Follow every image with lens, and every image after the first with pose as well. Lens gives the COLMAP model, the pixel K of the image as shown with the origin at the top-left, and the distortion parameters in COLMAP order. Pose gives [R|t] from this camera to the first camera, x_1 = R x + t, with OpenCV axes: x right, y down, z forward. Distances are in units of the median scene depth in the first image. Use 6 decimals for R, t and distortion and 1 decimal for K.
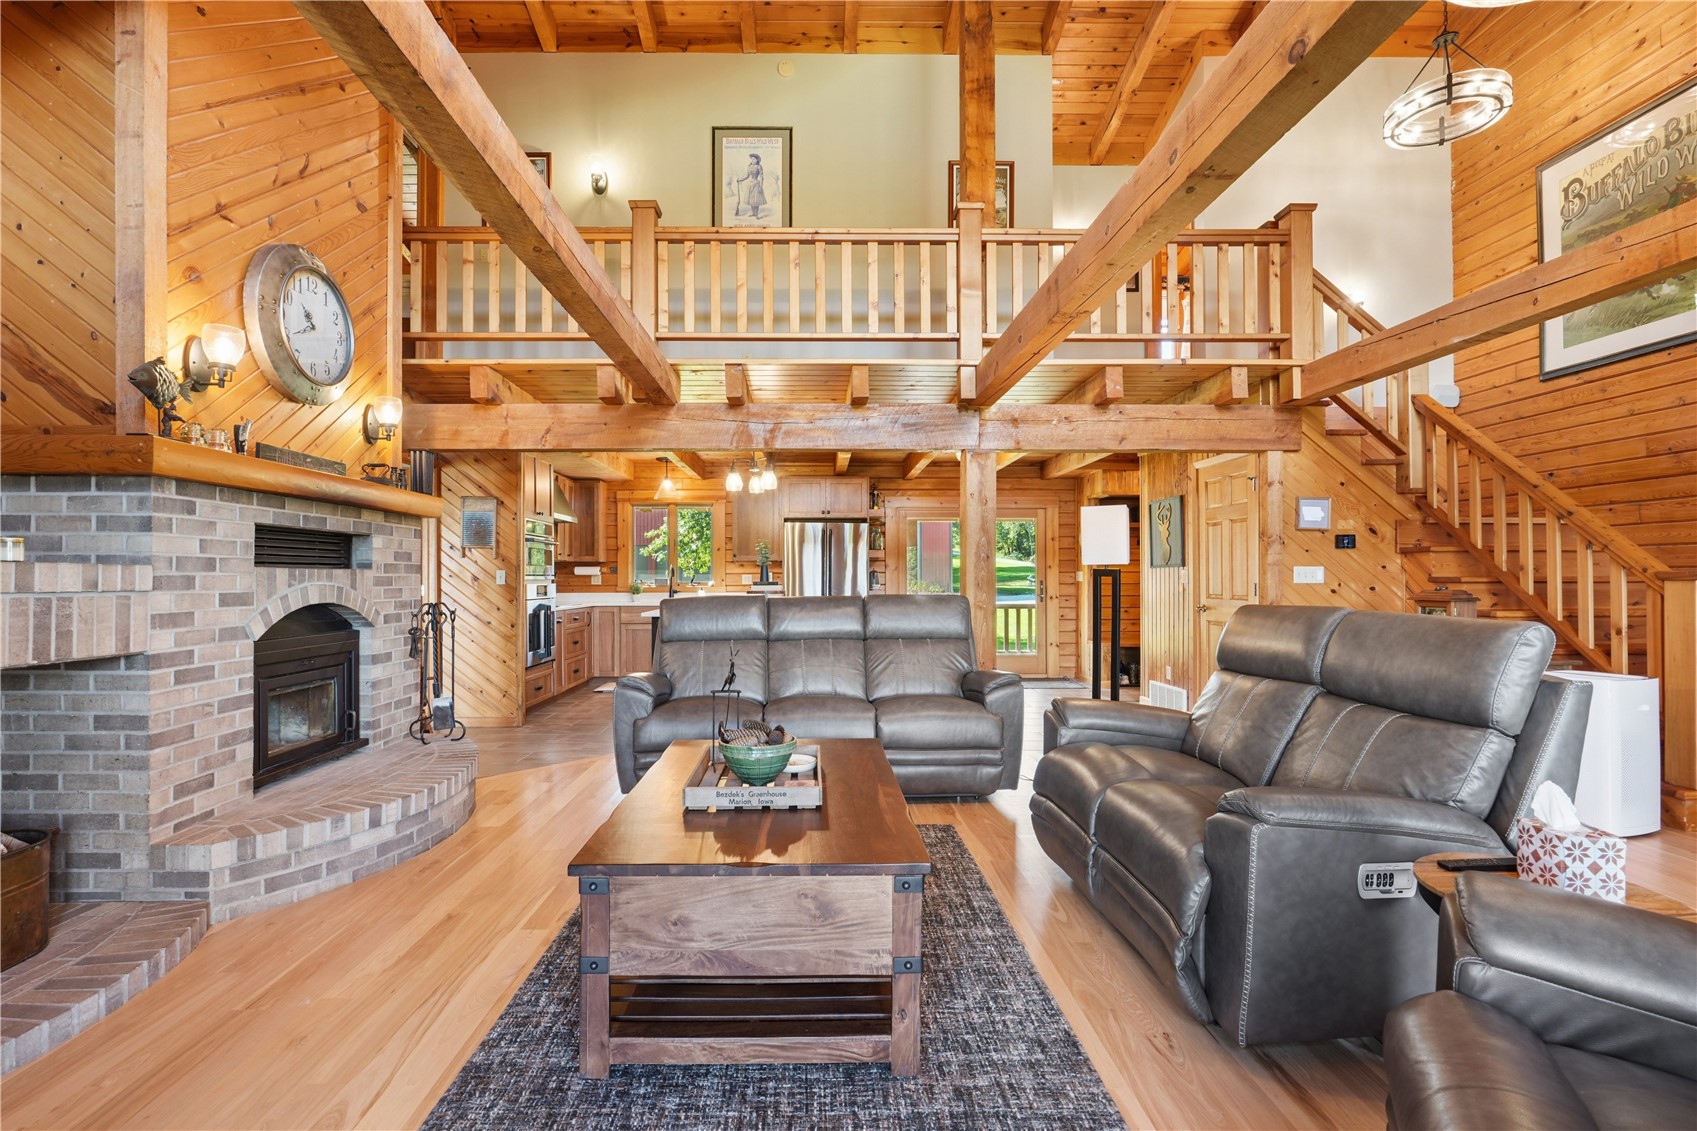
lens RADIAL K [[768.1, 0, 848.5], [0, 768.1, 565.5], [0, 0, 1]] dist [-0.001187, 0.000210]
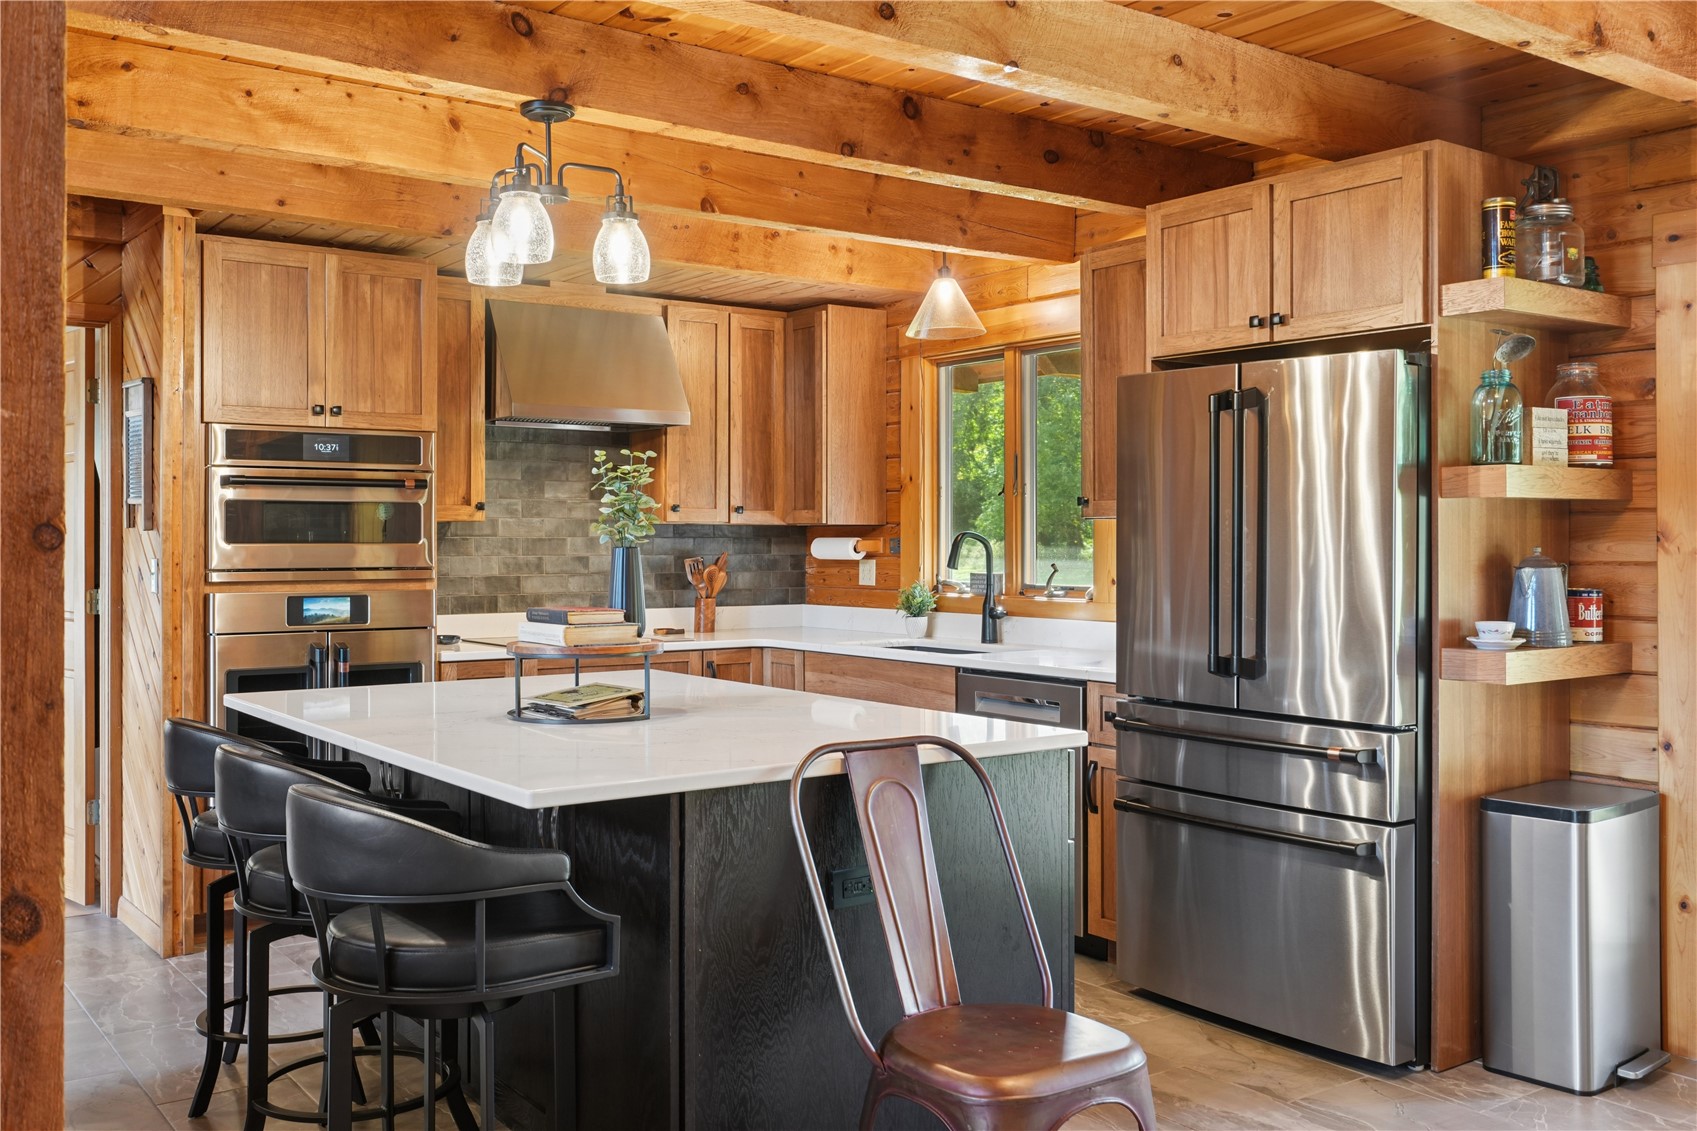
lens RADIAL K [[1558.9, 0, 848.5], [0, 1558.9, 516.8], [0, 0, 1]] dist [0.014445, 0.002331]
pose [[0.549777, -0.006374, -0.835287, 0.763205], [0.011286, 0.999936, -0.000202, -0.021447], [0.835235, -0.009316, 0.549814, 1.477942]]
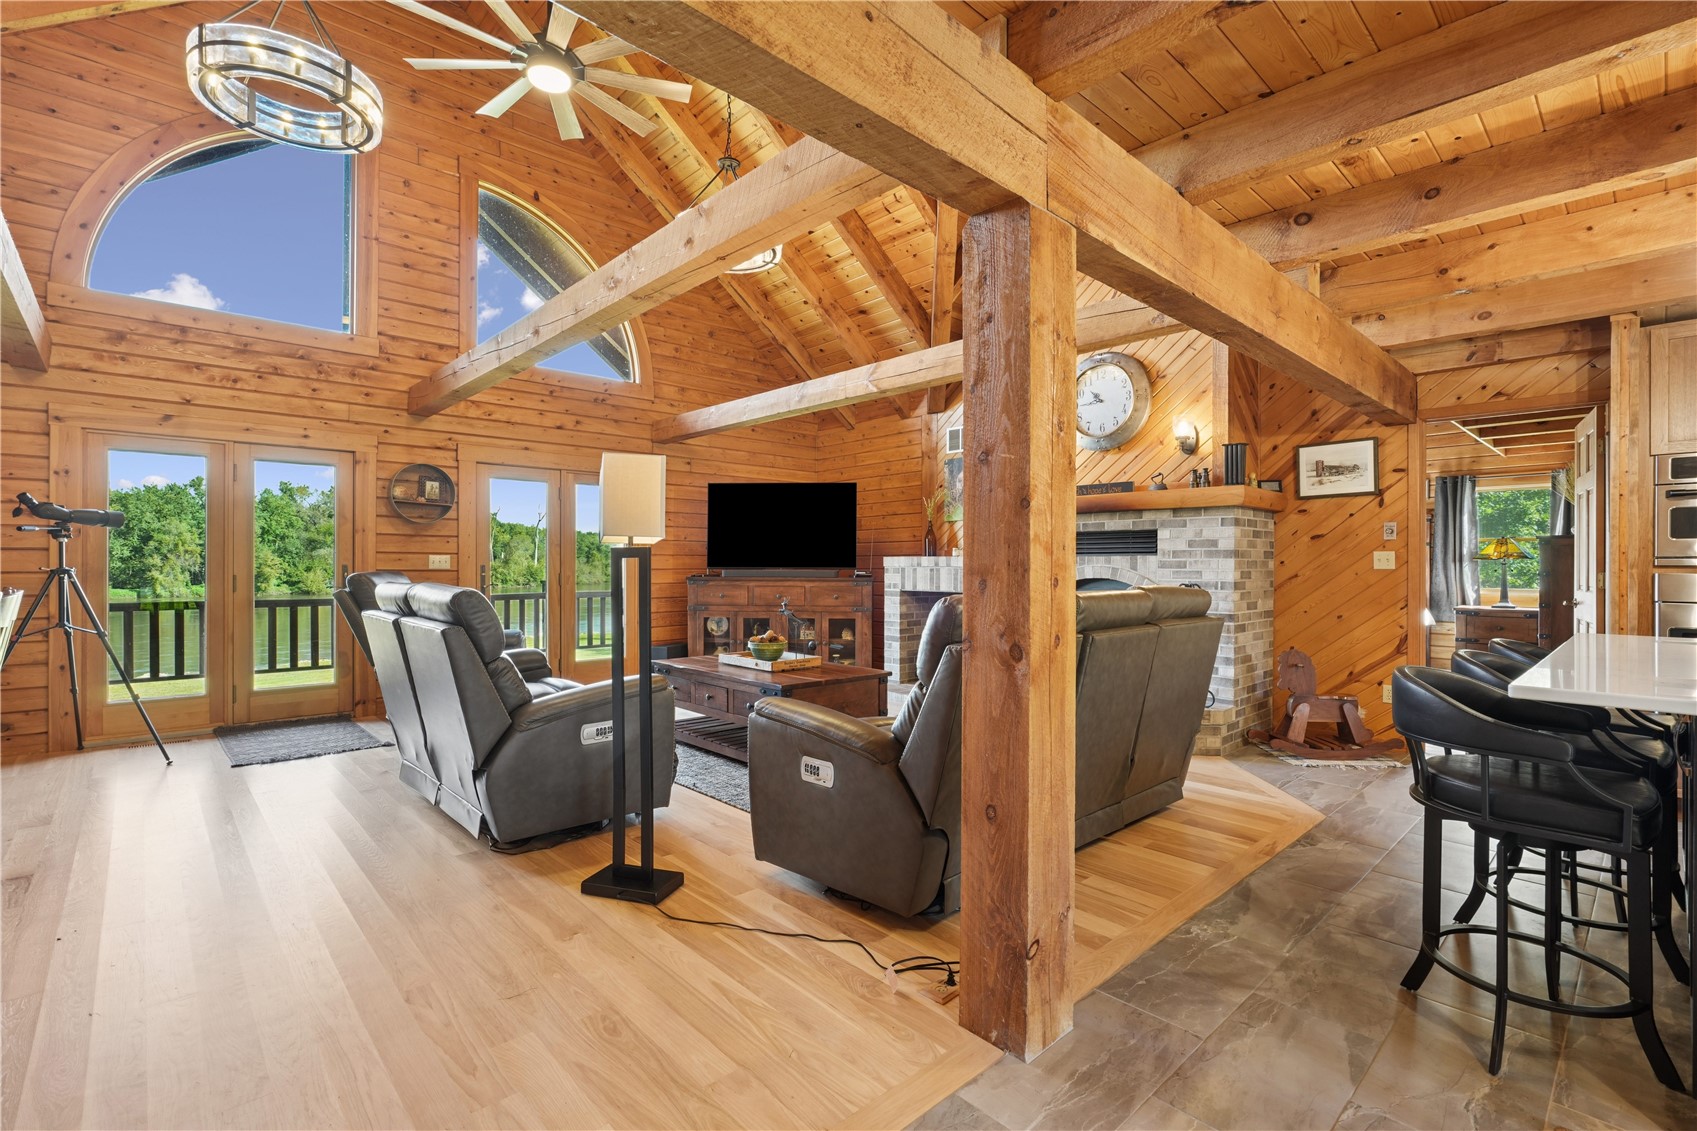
lens RADIAL K [[768.1, 0, 848.5], [0, 768.1, 565.5], [0, 0, 1]] dist [-0.001187, 0.000210]
pose [[-0.759329, 0.004824, -0.650689, 0.718258], [0.010938, 0.999926, -0.005351, 0.026946], [0.650615, -0.011180, -0.759325, 1.868024]]
